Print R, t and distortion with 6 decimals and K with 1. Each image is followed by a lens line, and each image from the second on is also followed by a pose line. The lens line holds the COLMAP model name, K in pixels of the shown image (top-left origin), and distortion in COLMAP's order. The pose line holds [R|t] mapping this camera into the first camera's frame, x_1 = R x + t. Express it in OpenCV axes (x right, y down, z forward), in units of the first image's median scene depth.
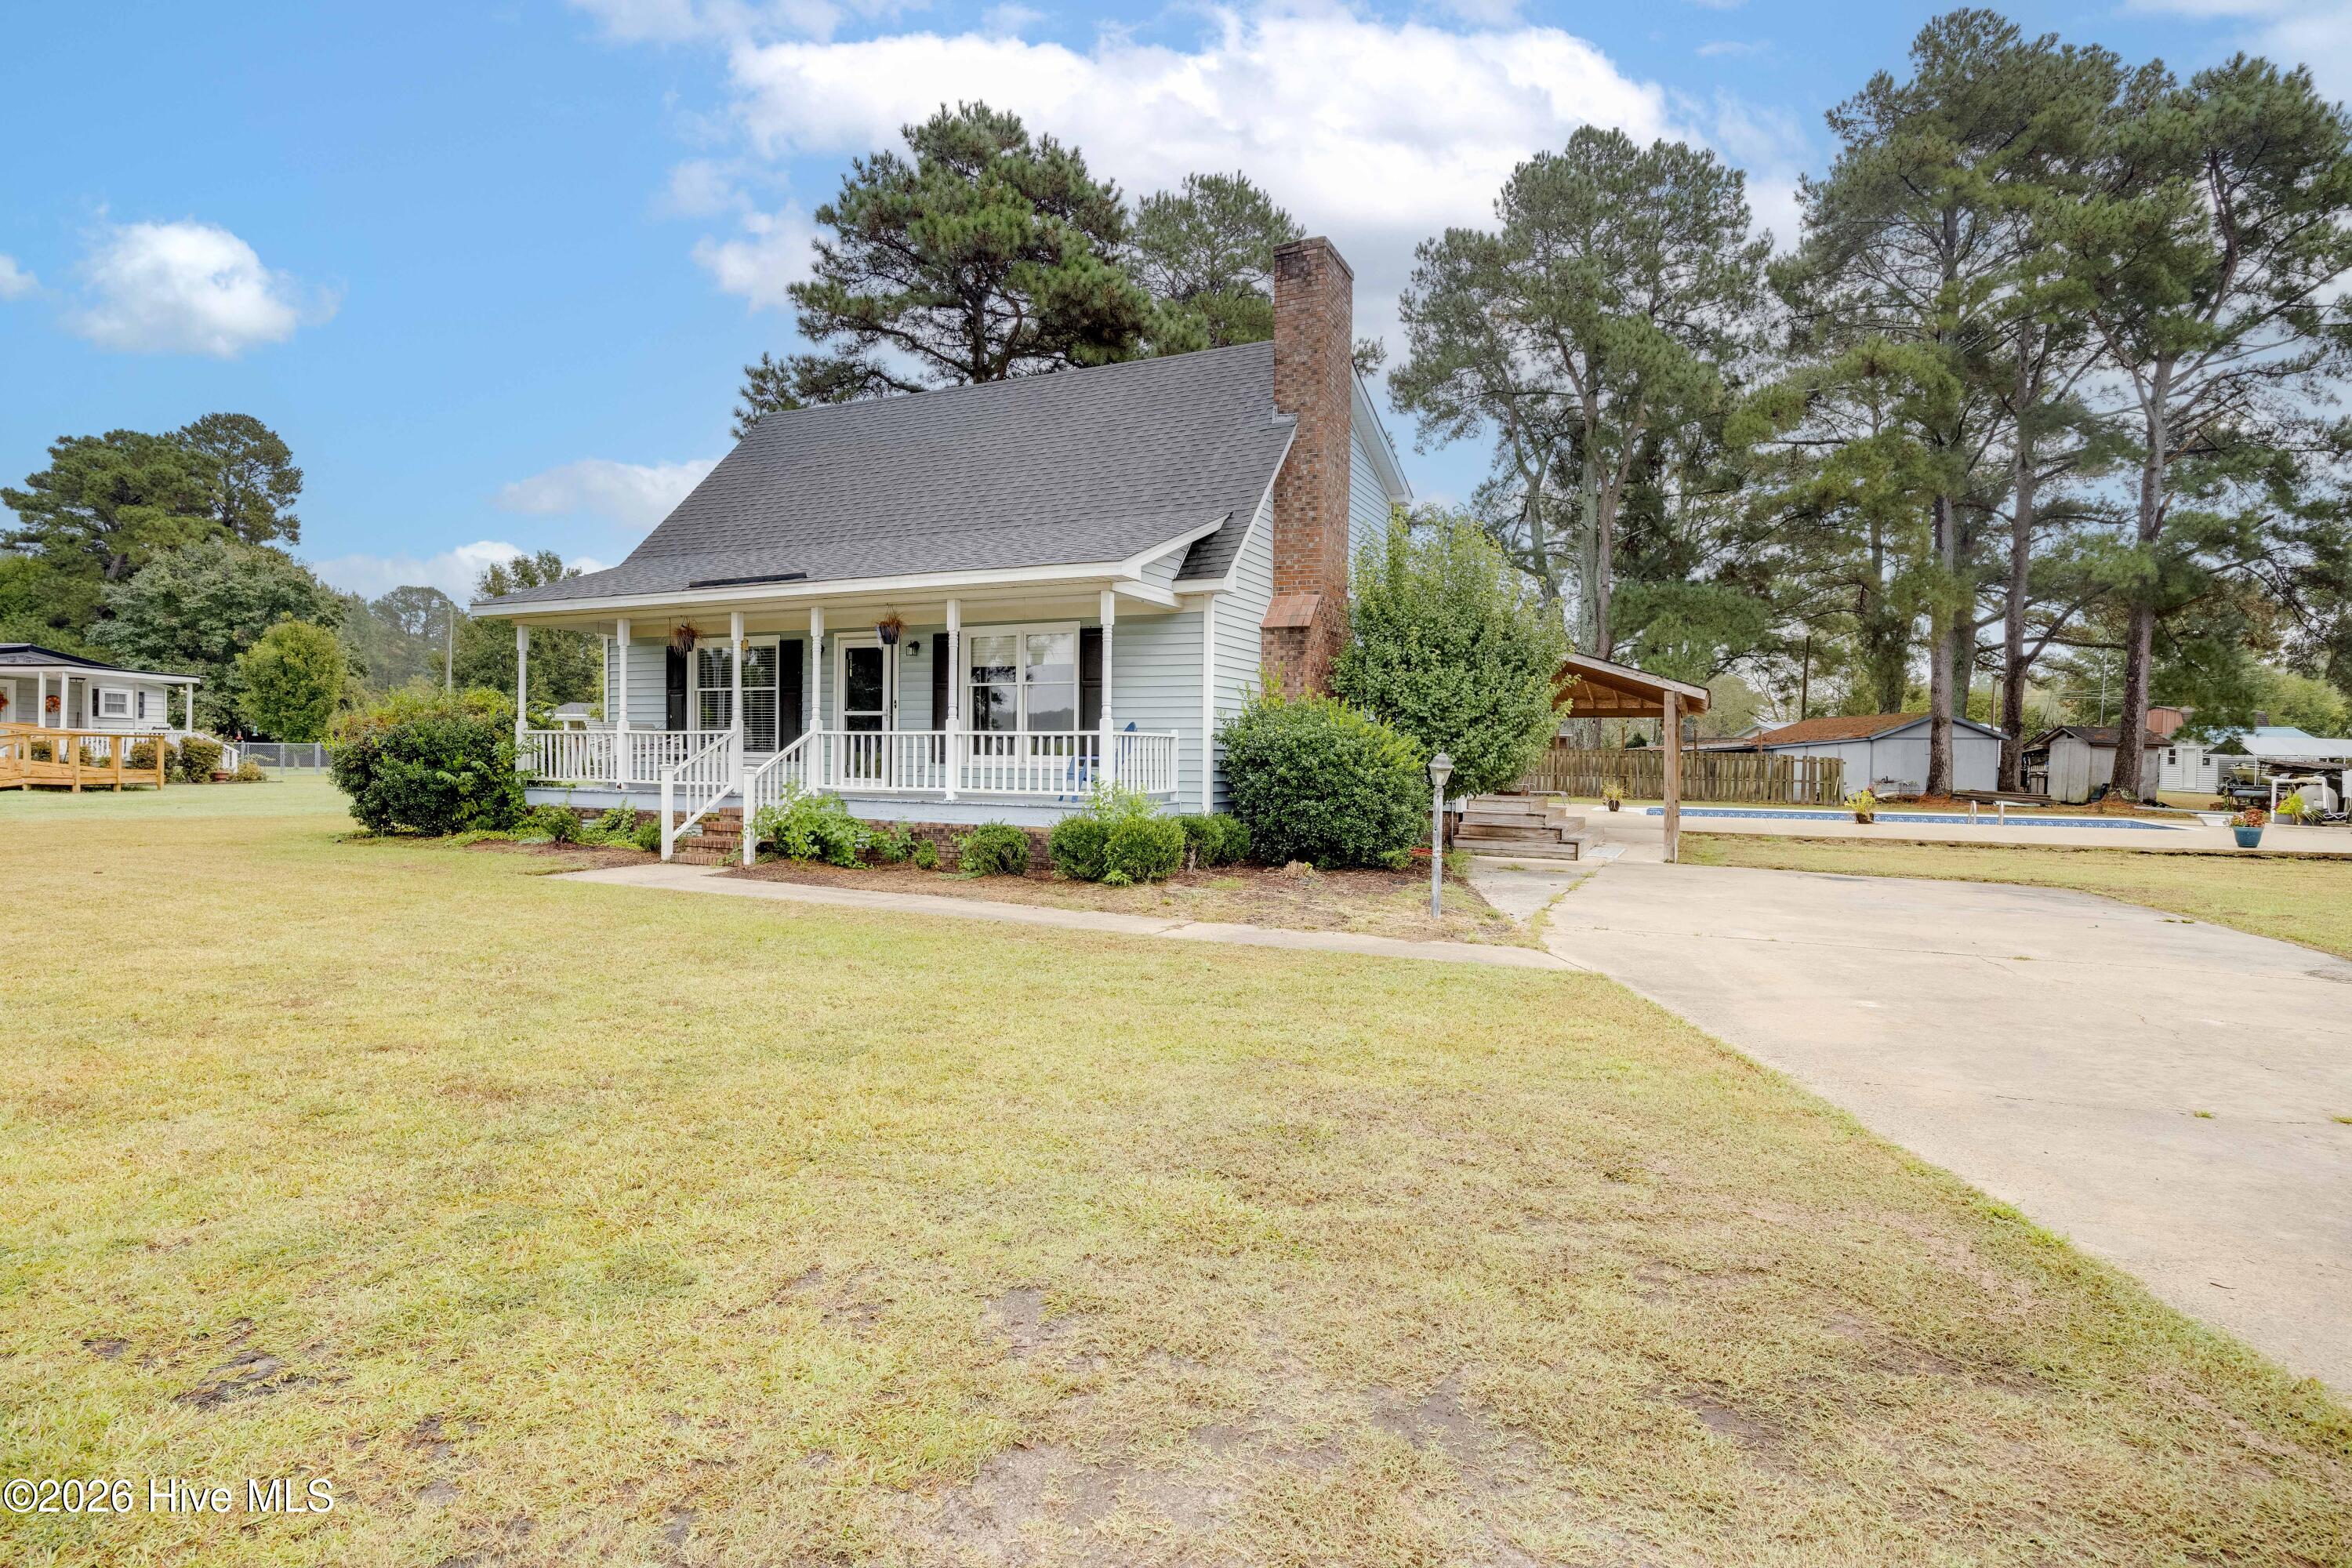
lens RADIAL K [[1176.6, 0, 1178.1], [0, 1176.6, 771.9], [0, 0, 1]] dist [-0.006542, -0.000483]
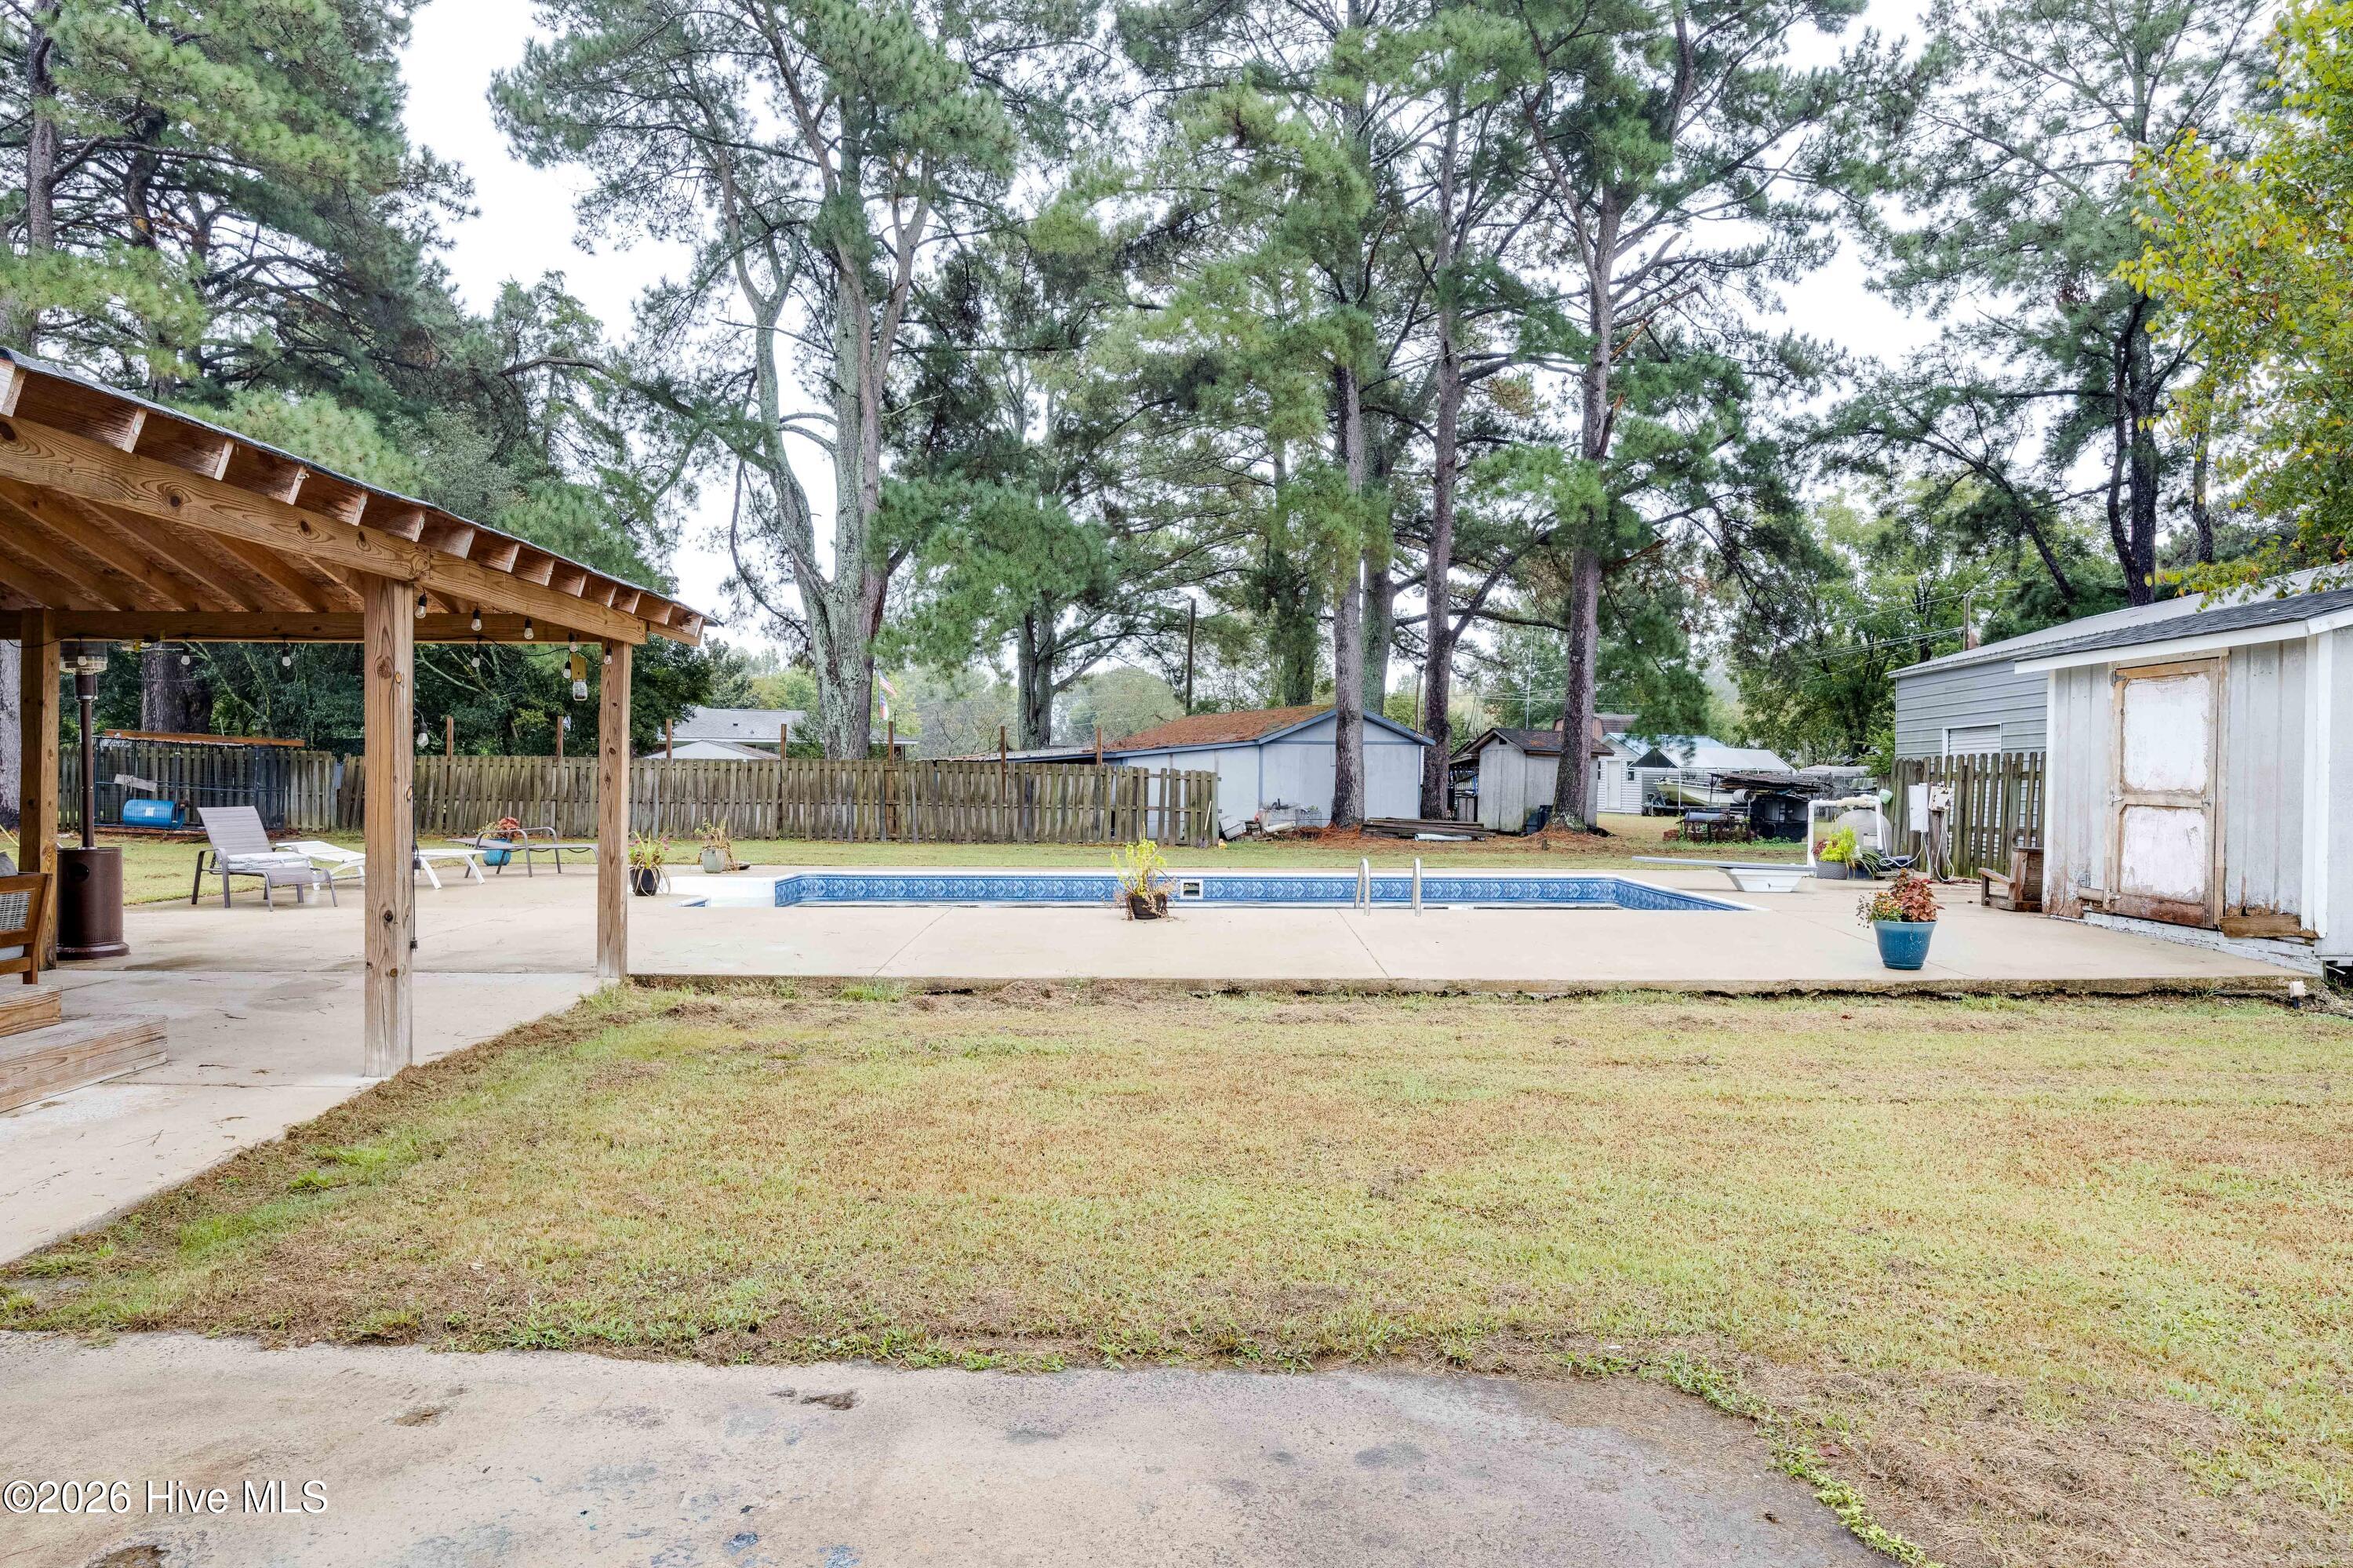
lens RADIAL K [[1458.2, 0, 1179.3], [0, 1458.2, 788.8], [0, 0, 1]] dist [-0.004149, -0.000927]
pose [[0.902741, -0.008236, 0.430106, 0.204362], [0.009968, 0.999949, -0.001774, -0.001261], [-0.430069, 0.005889, 0.902777, 0.289517]]
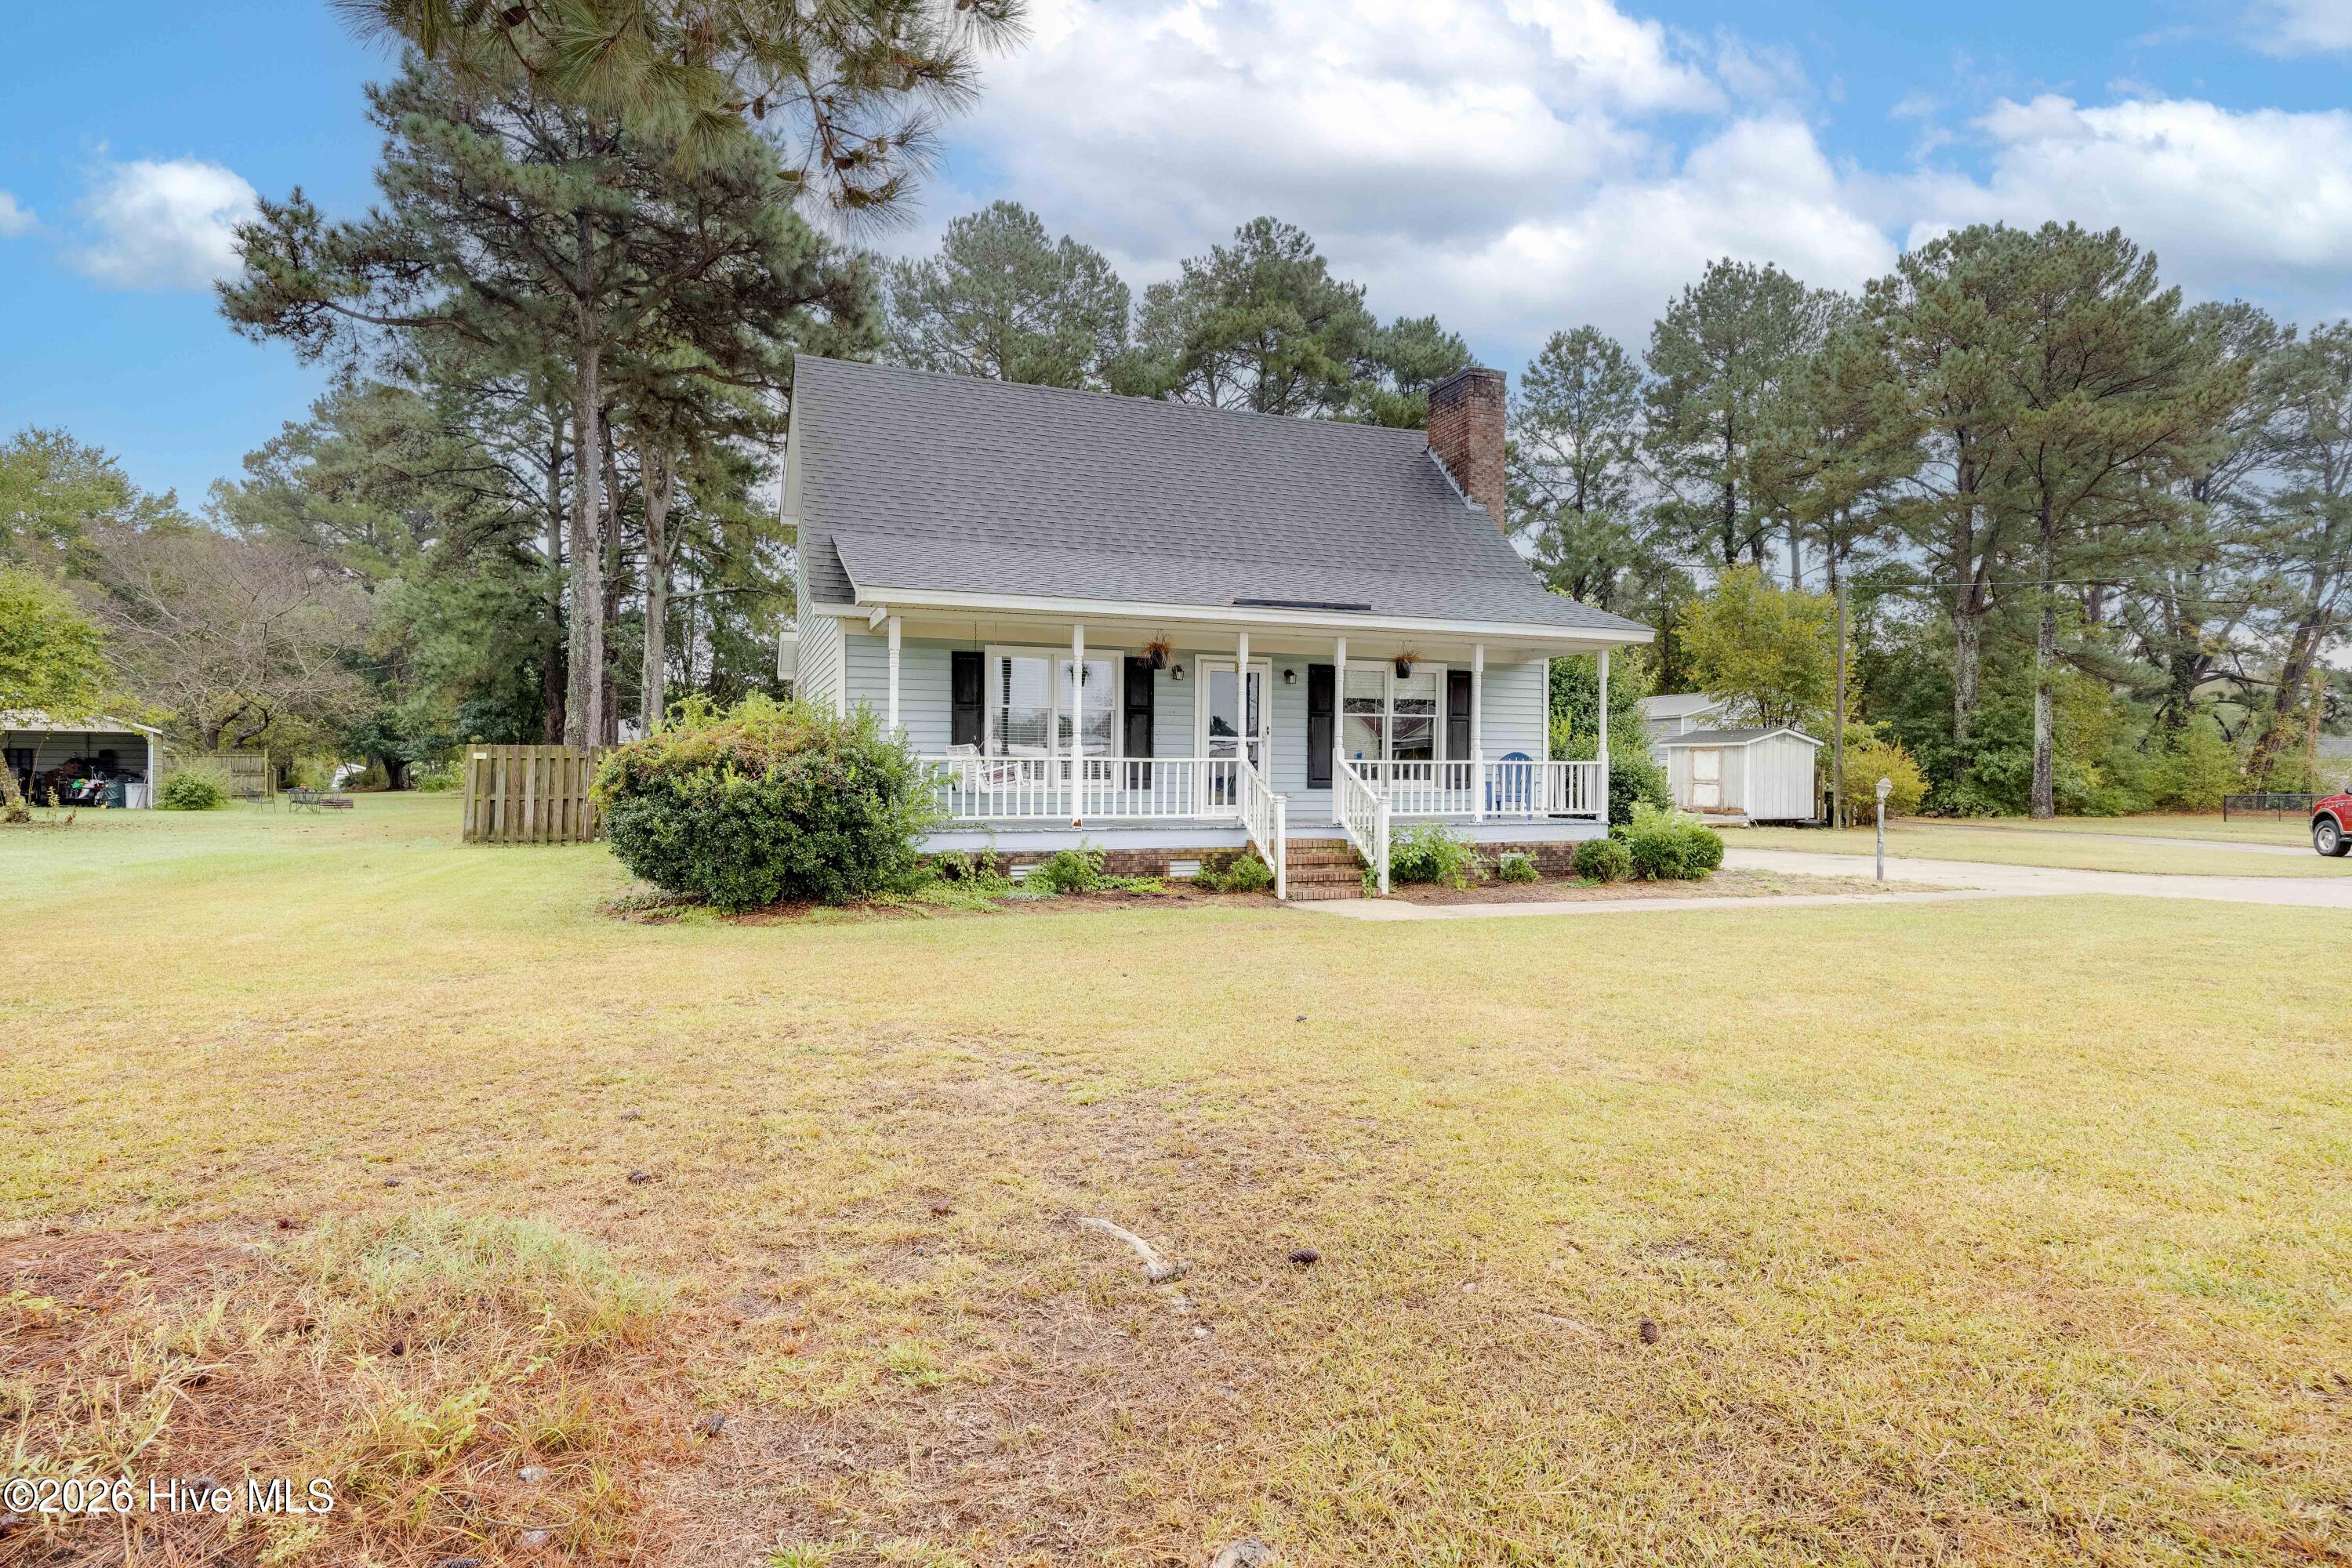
lens RADIAL K [[1176.6, 0, 1176.6], [0, 1176.6, 780.0], [0, 0, 1]] dist [-0.006542, -0.000483]
pose [[0.679134, -0.012534, 0.733907, -0.420805], [0.014196, 0.999891, 0.003941, -0.008528], [-0.733877, 0.007742, 0.679239, 0.153385]]
